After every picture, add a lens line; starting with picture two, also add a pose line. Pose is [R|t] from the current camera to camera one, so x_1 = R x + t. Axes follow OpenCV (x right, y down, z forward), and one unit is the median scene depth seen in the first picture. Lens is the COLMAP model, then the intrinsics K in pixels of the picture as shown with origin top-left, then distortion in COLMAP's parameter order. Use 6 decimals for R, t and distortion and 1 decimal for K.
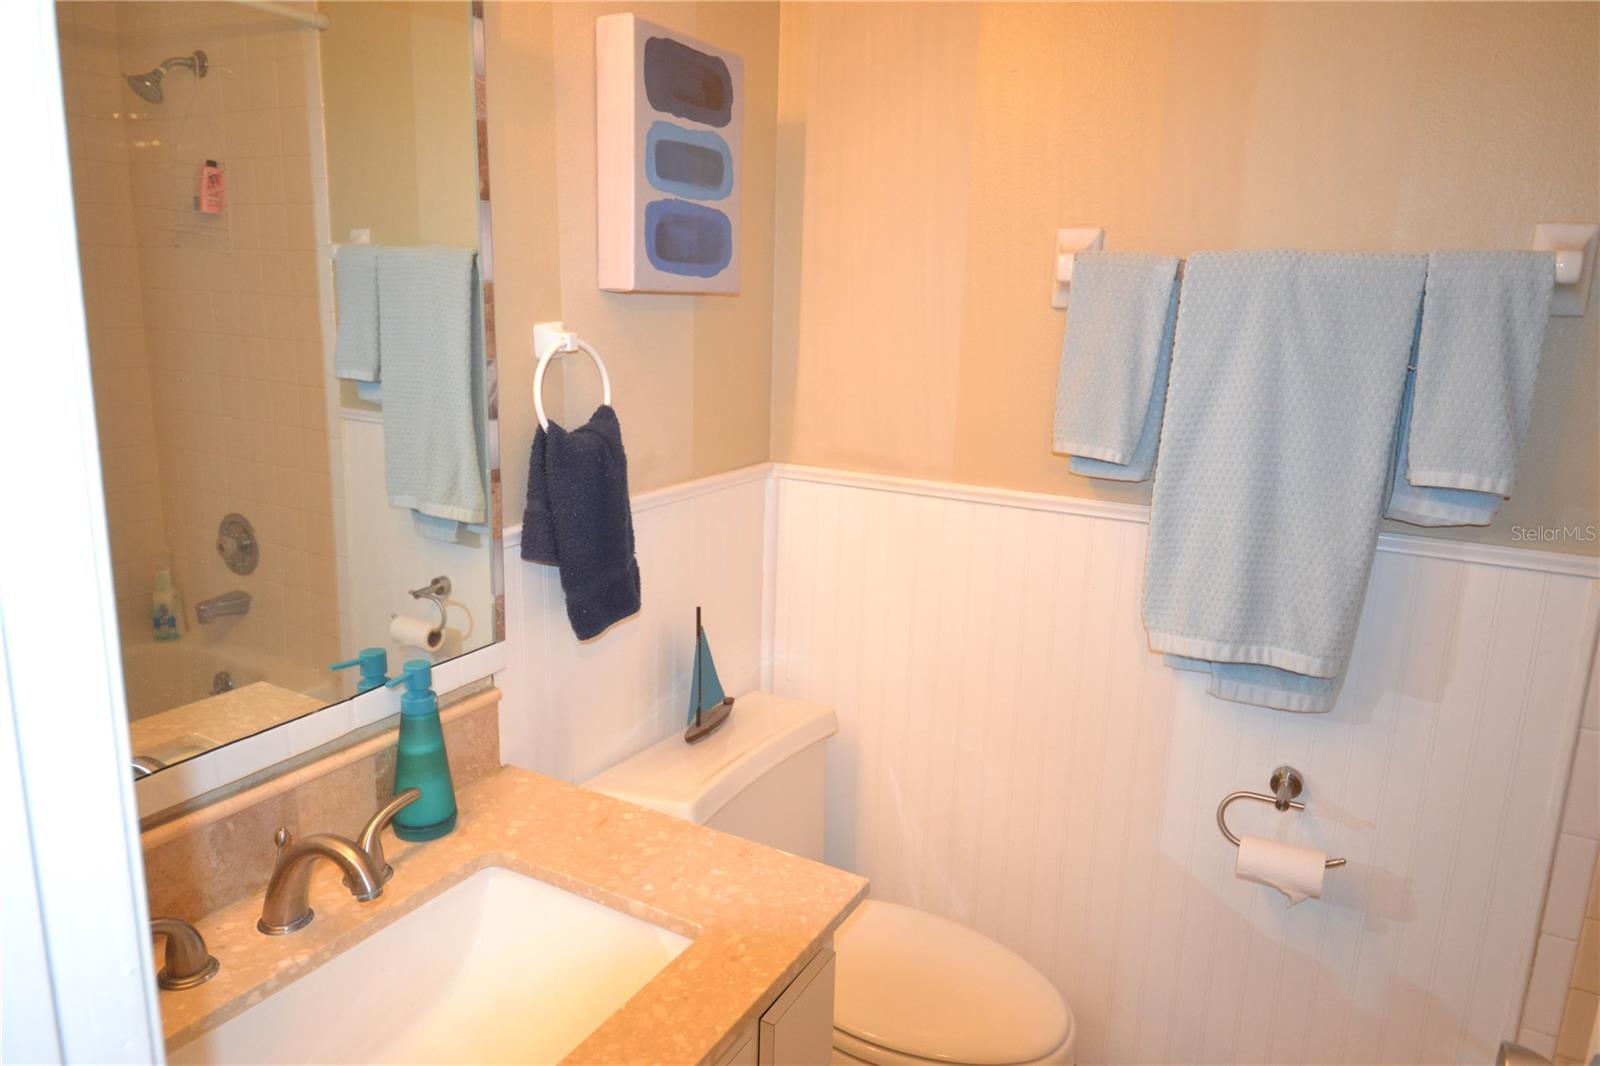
lens RADIAL K [[1042.4, 0, 796.6], [0, 1042.4, 527.7], [0, 0, 1]] dist [0.045644, -0.056577]
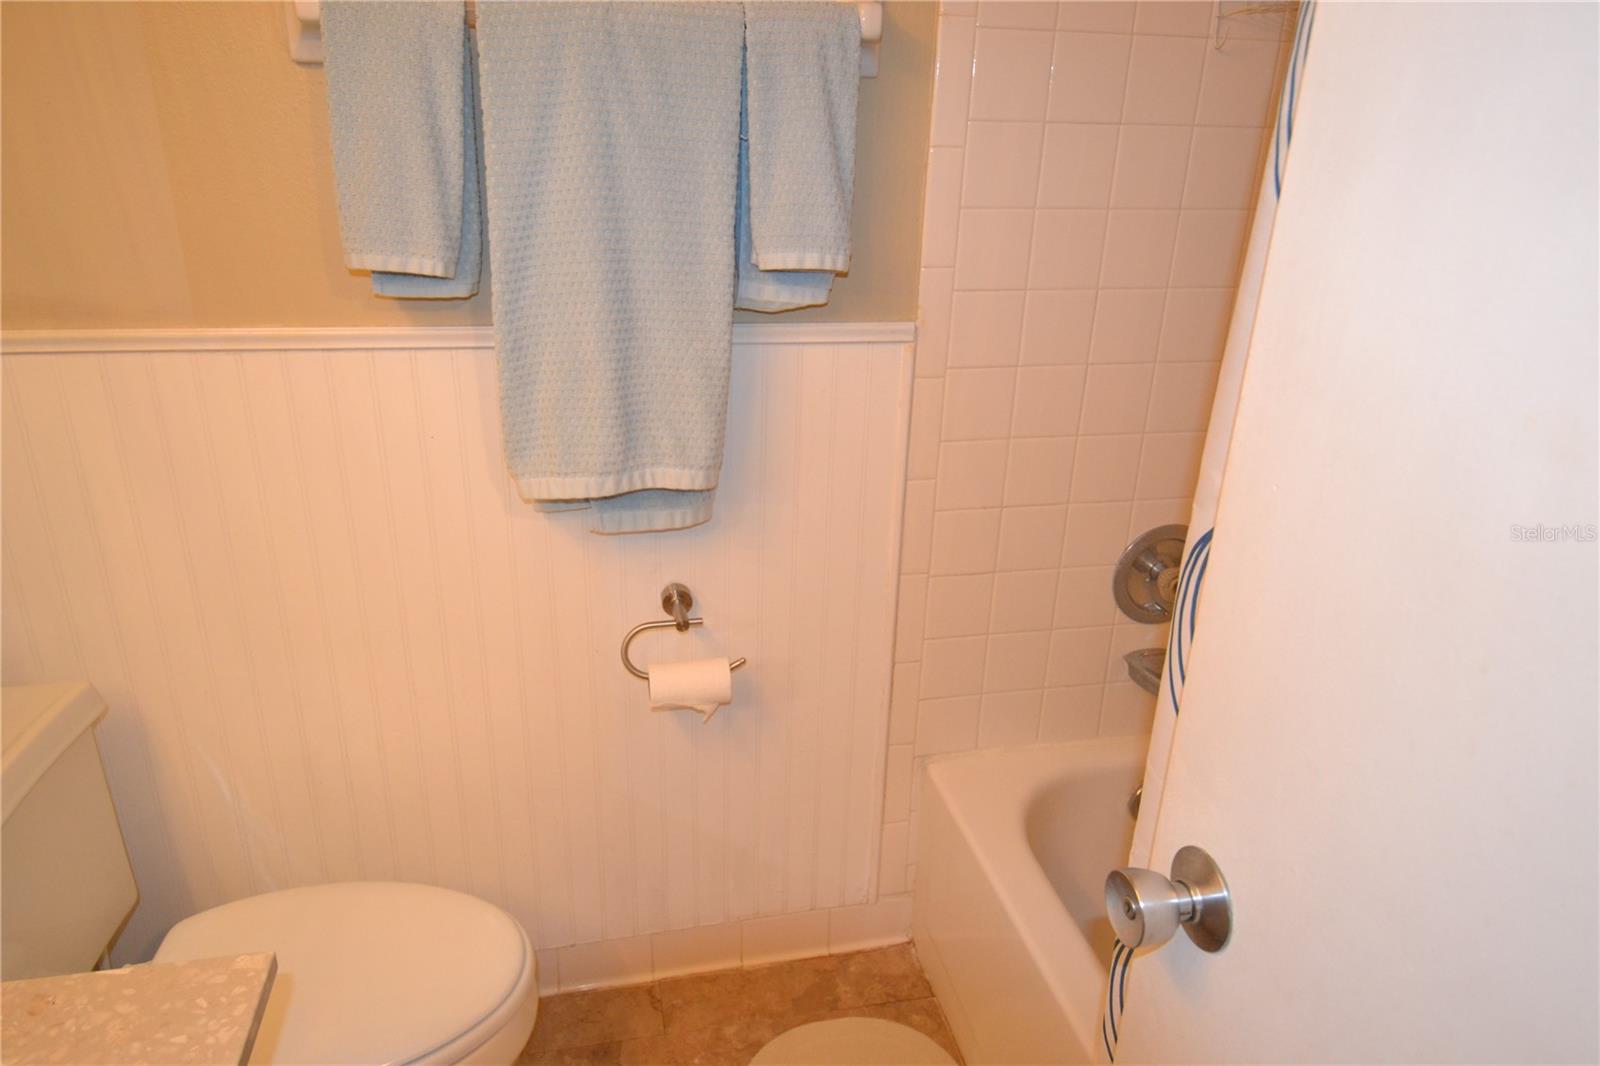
lens RADIAL K [[1042.4, 0, 796.6], [0, 1042.4, 527.7], [0, 0, 1]] dist [0.045644, -0.056577]
pose [[0.747577, -0.252103, 0.614469, -0.020449], [0.132626, 0.963192, 0.233820, -0.030721], [-0.650798, -0.093304, 0.753496, 0.238624]]
